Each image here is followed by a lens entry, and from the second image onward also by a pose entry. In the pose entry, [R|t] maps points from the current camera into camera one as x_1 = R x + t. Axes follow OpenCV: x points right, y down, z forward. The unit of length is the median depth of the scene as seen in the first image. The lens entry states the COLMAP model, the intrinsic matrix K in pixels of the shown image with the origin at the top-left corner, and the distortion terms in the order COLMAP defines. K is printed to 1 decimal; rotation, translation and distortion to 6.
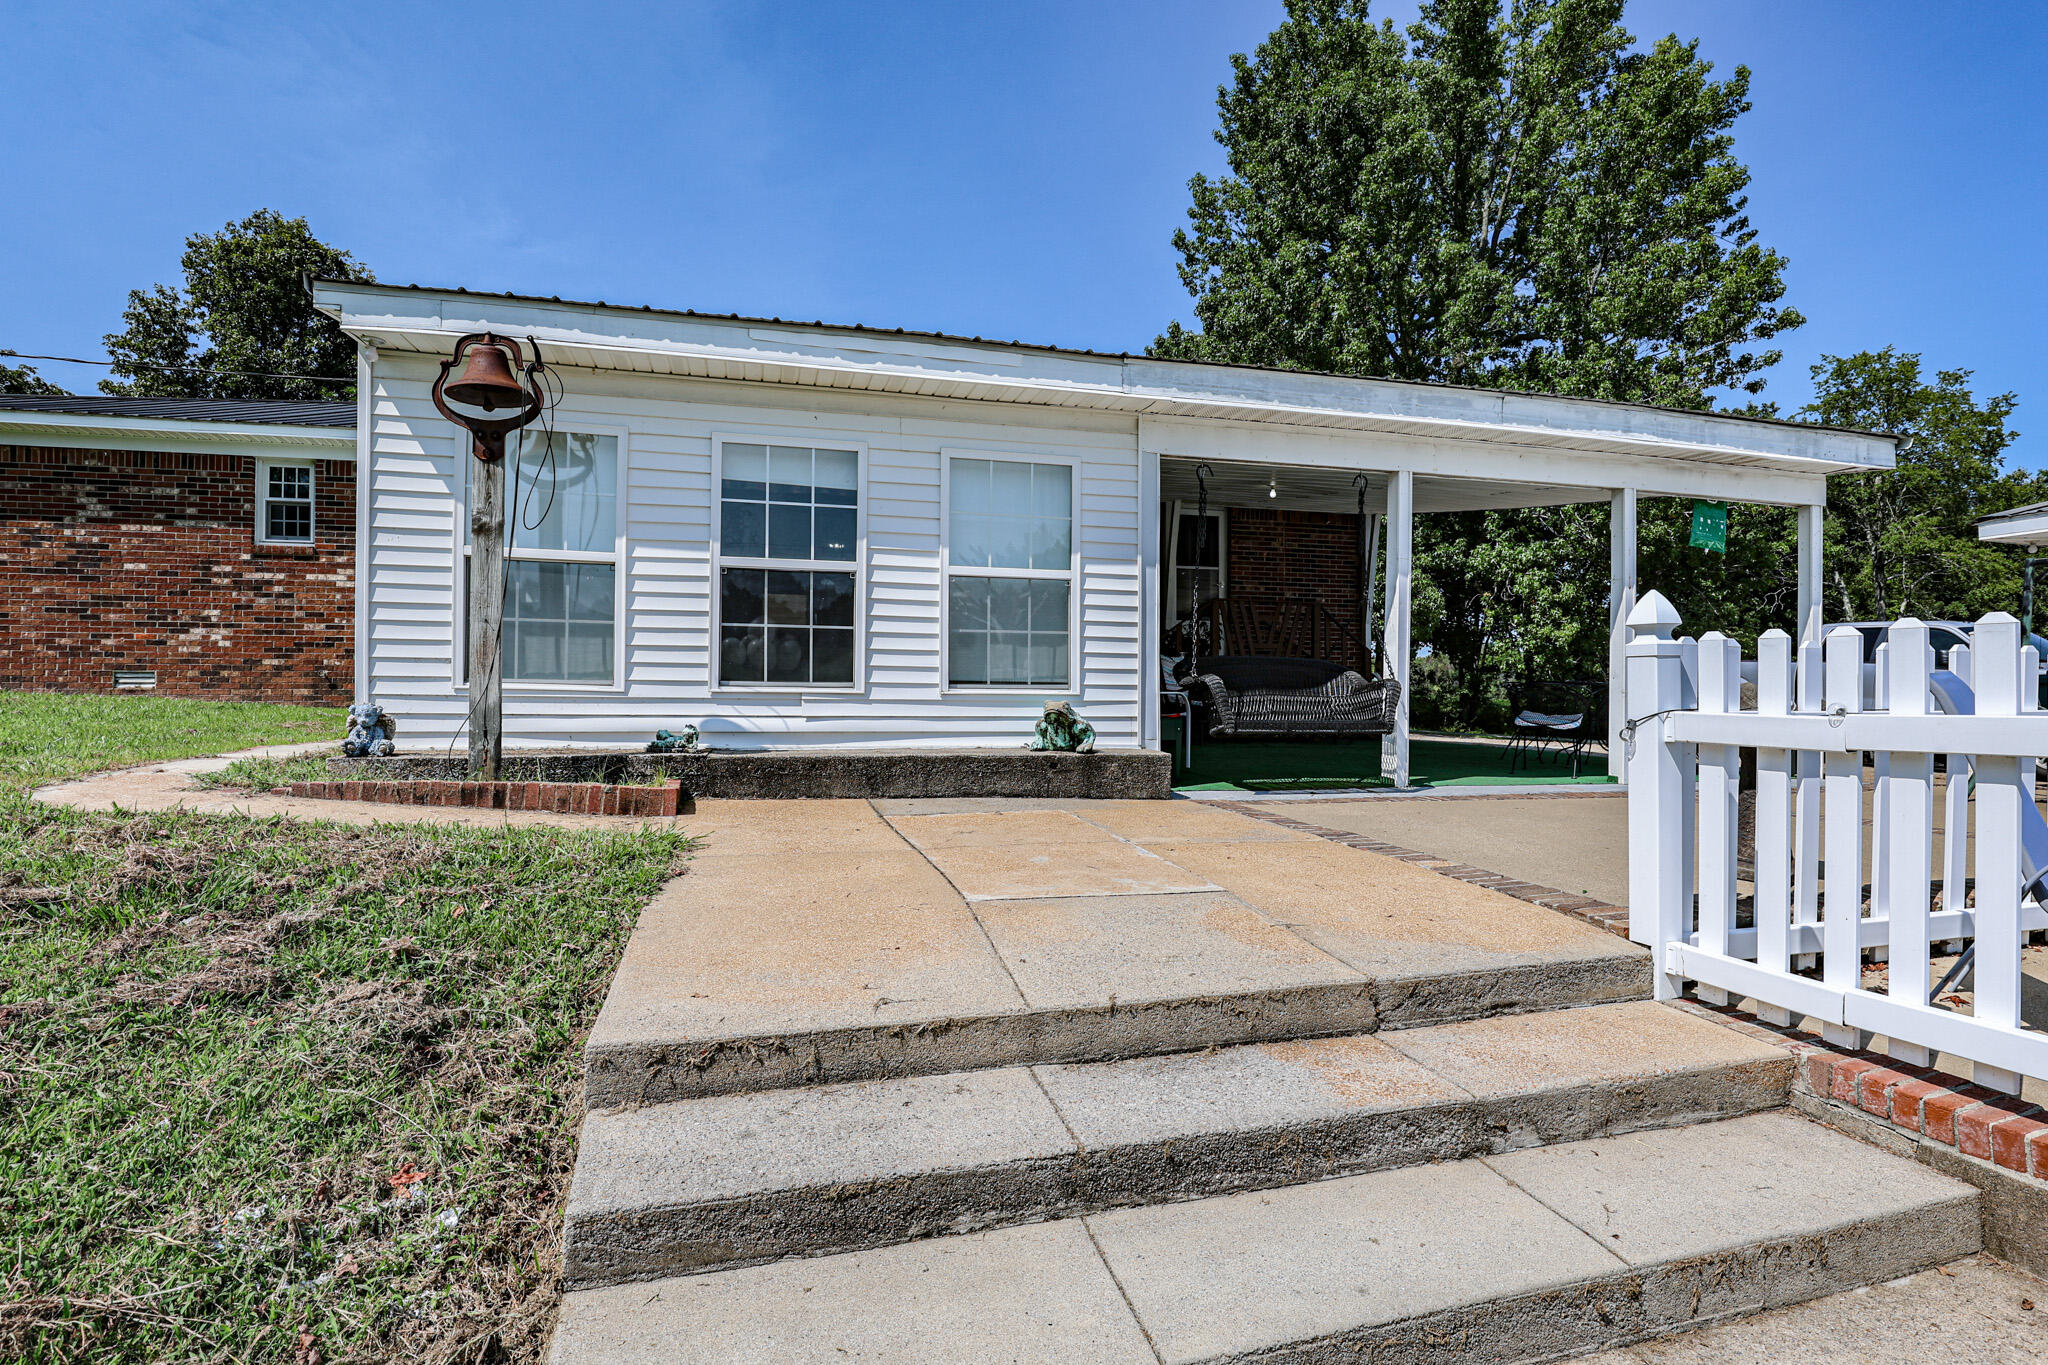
lens RADIAL K [[941.8, 0, 1142.7], [0, 941.8, 683.4], [0, 0, 1]] dist [-0.037891, 0.008313]
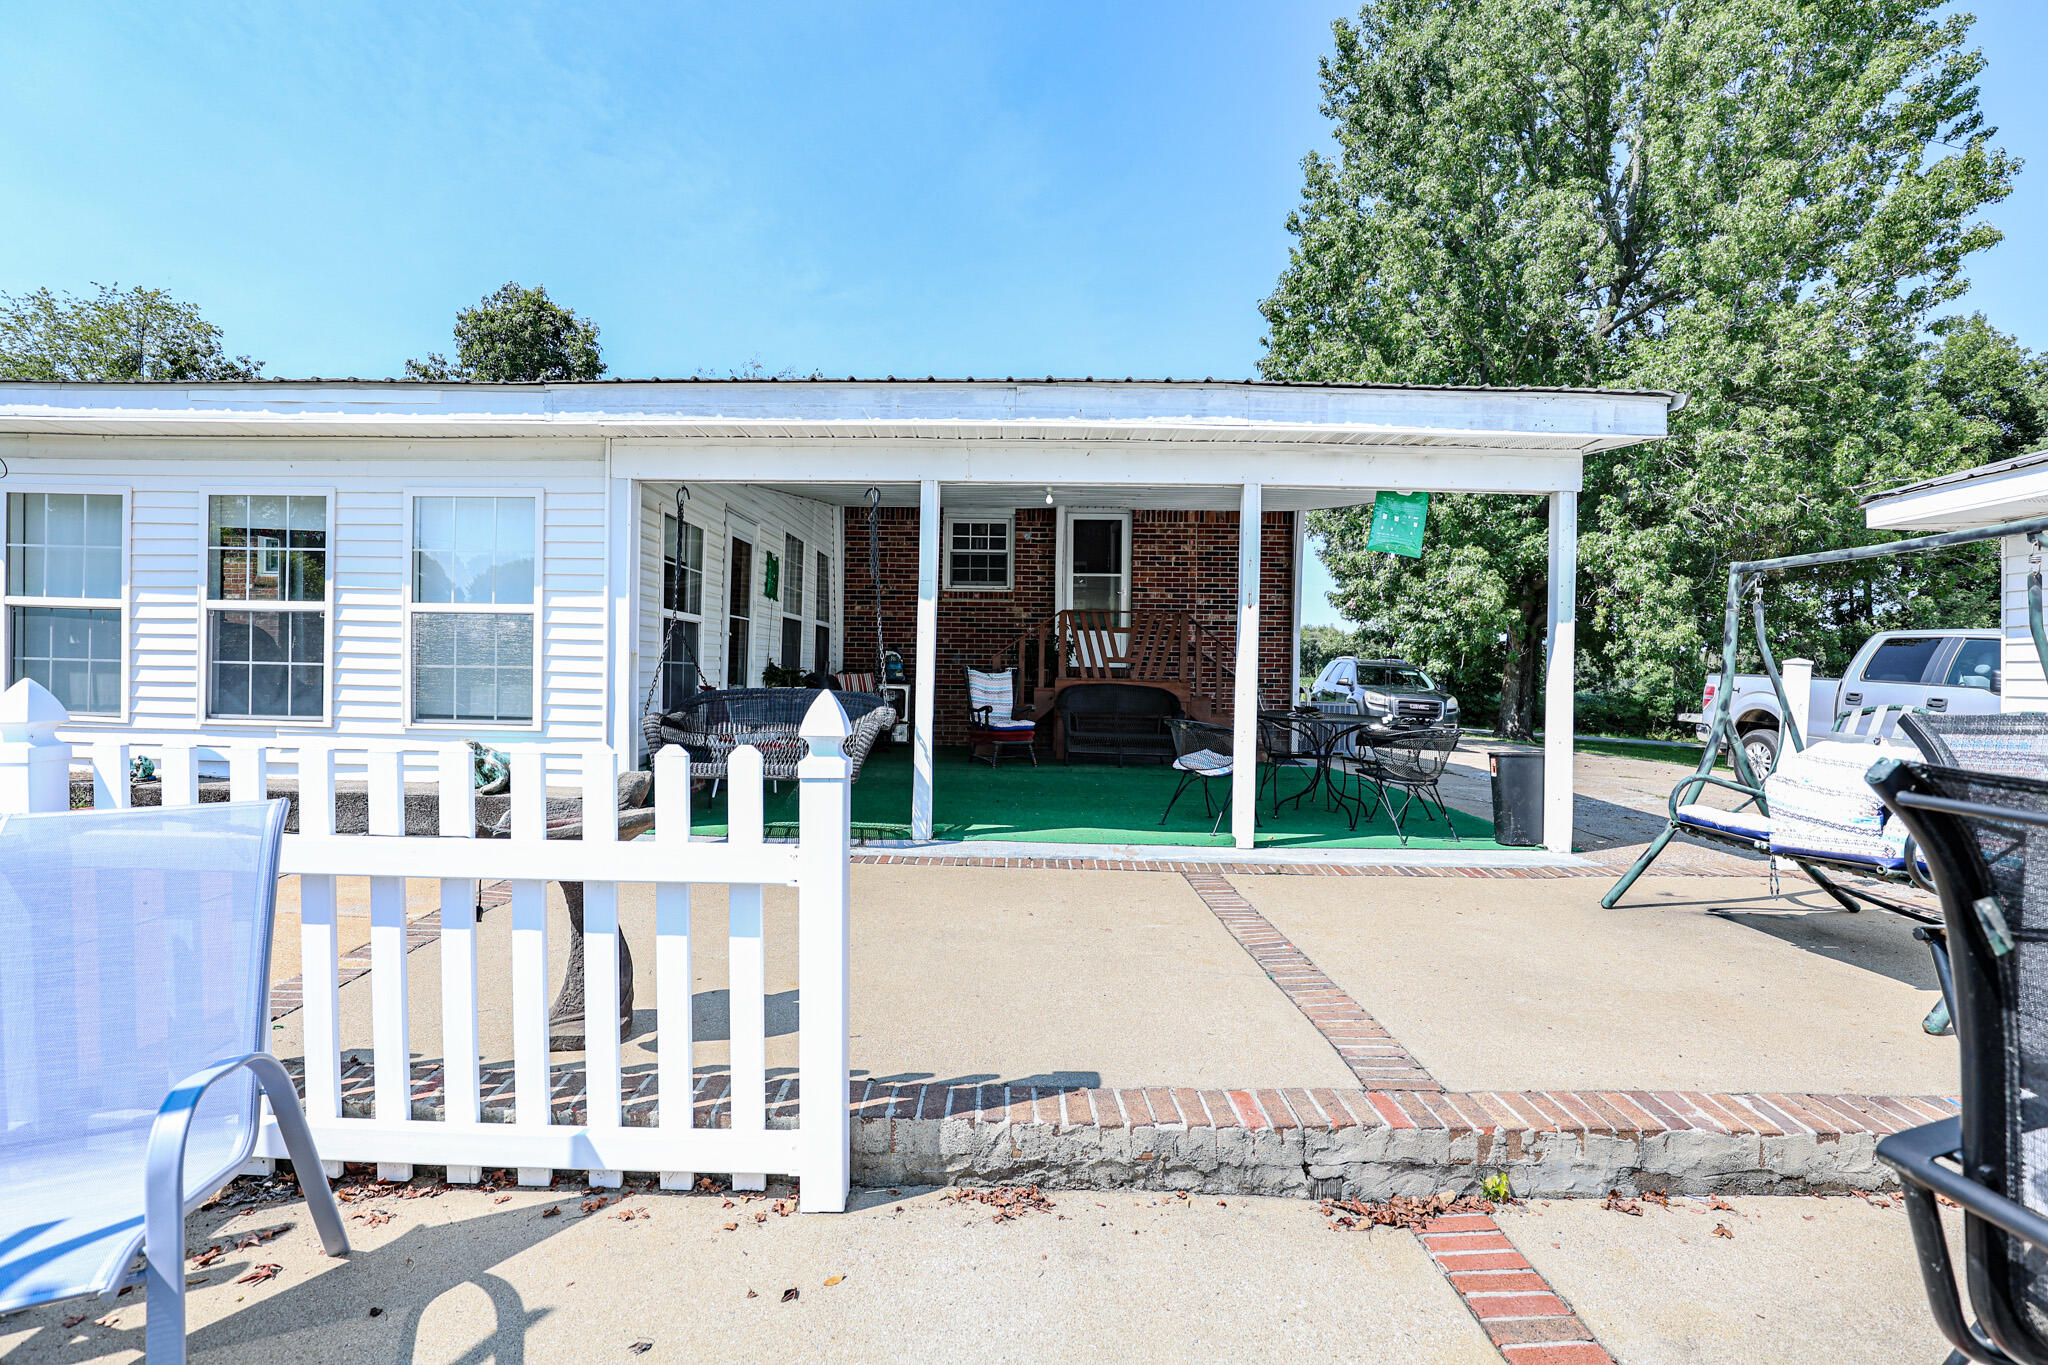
lens RADIAL K [[941.8, 0, 1016.7], [0, 941.8, 679.5], [0, 0, 1]] dist [-0.037891, 0.008313]
pose [[0.963985, 0.007426, -0.265851, 0.694926], [-0.008332, 0.999963, -0.002281, -0.045226], [0.265825, 0.004413, 0.964011, 0.205745]]
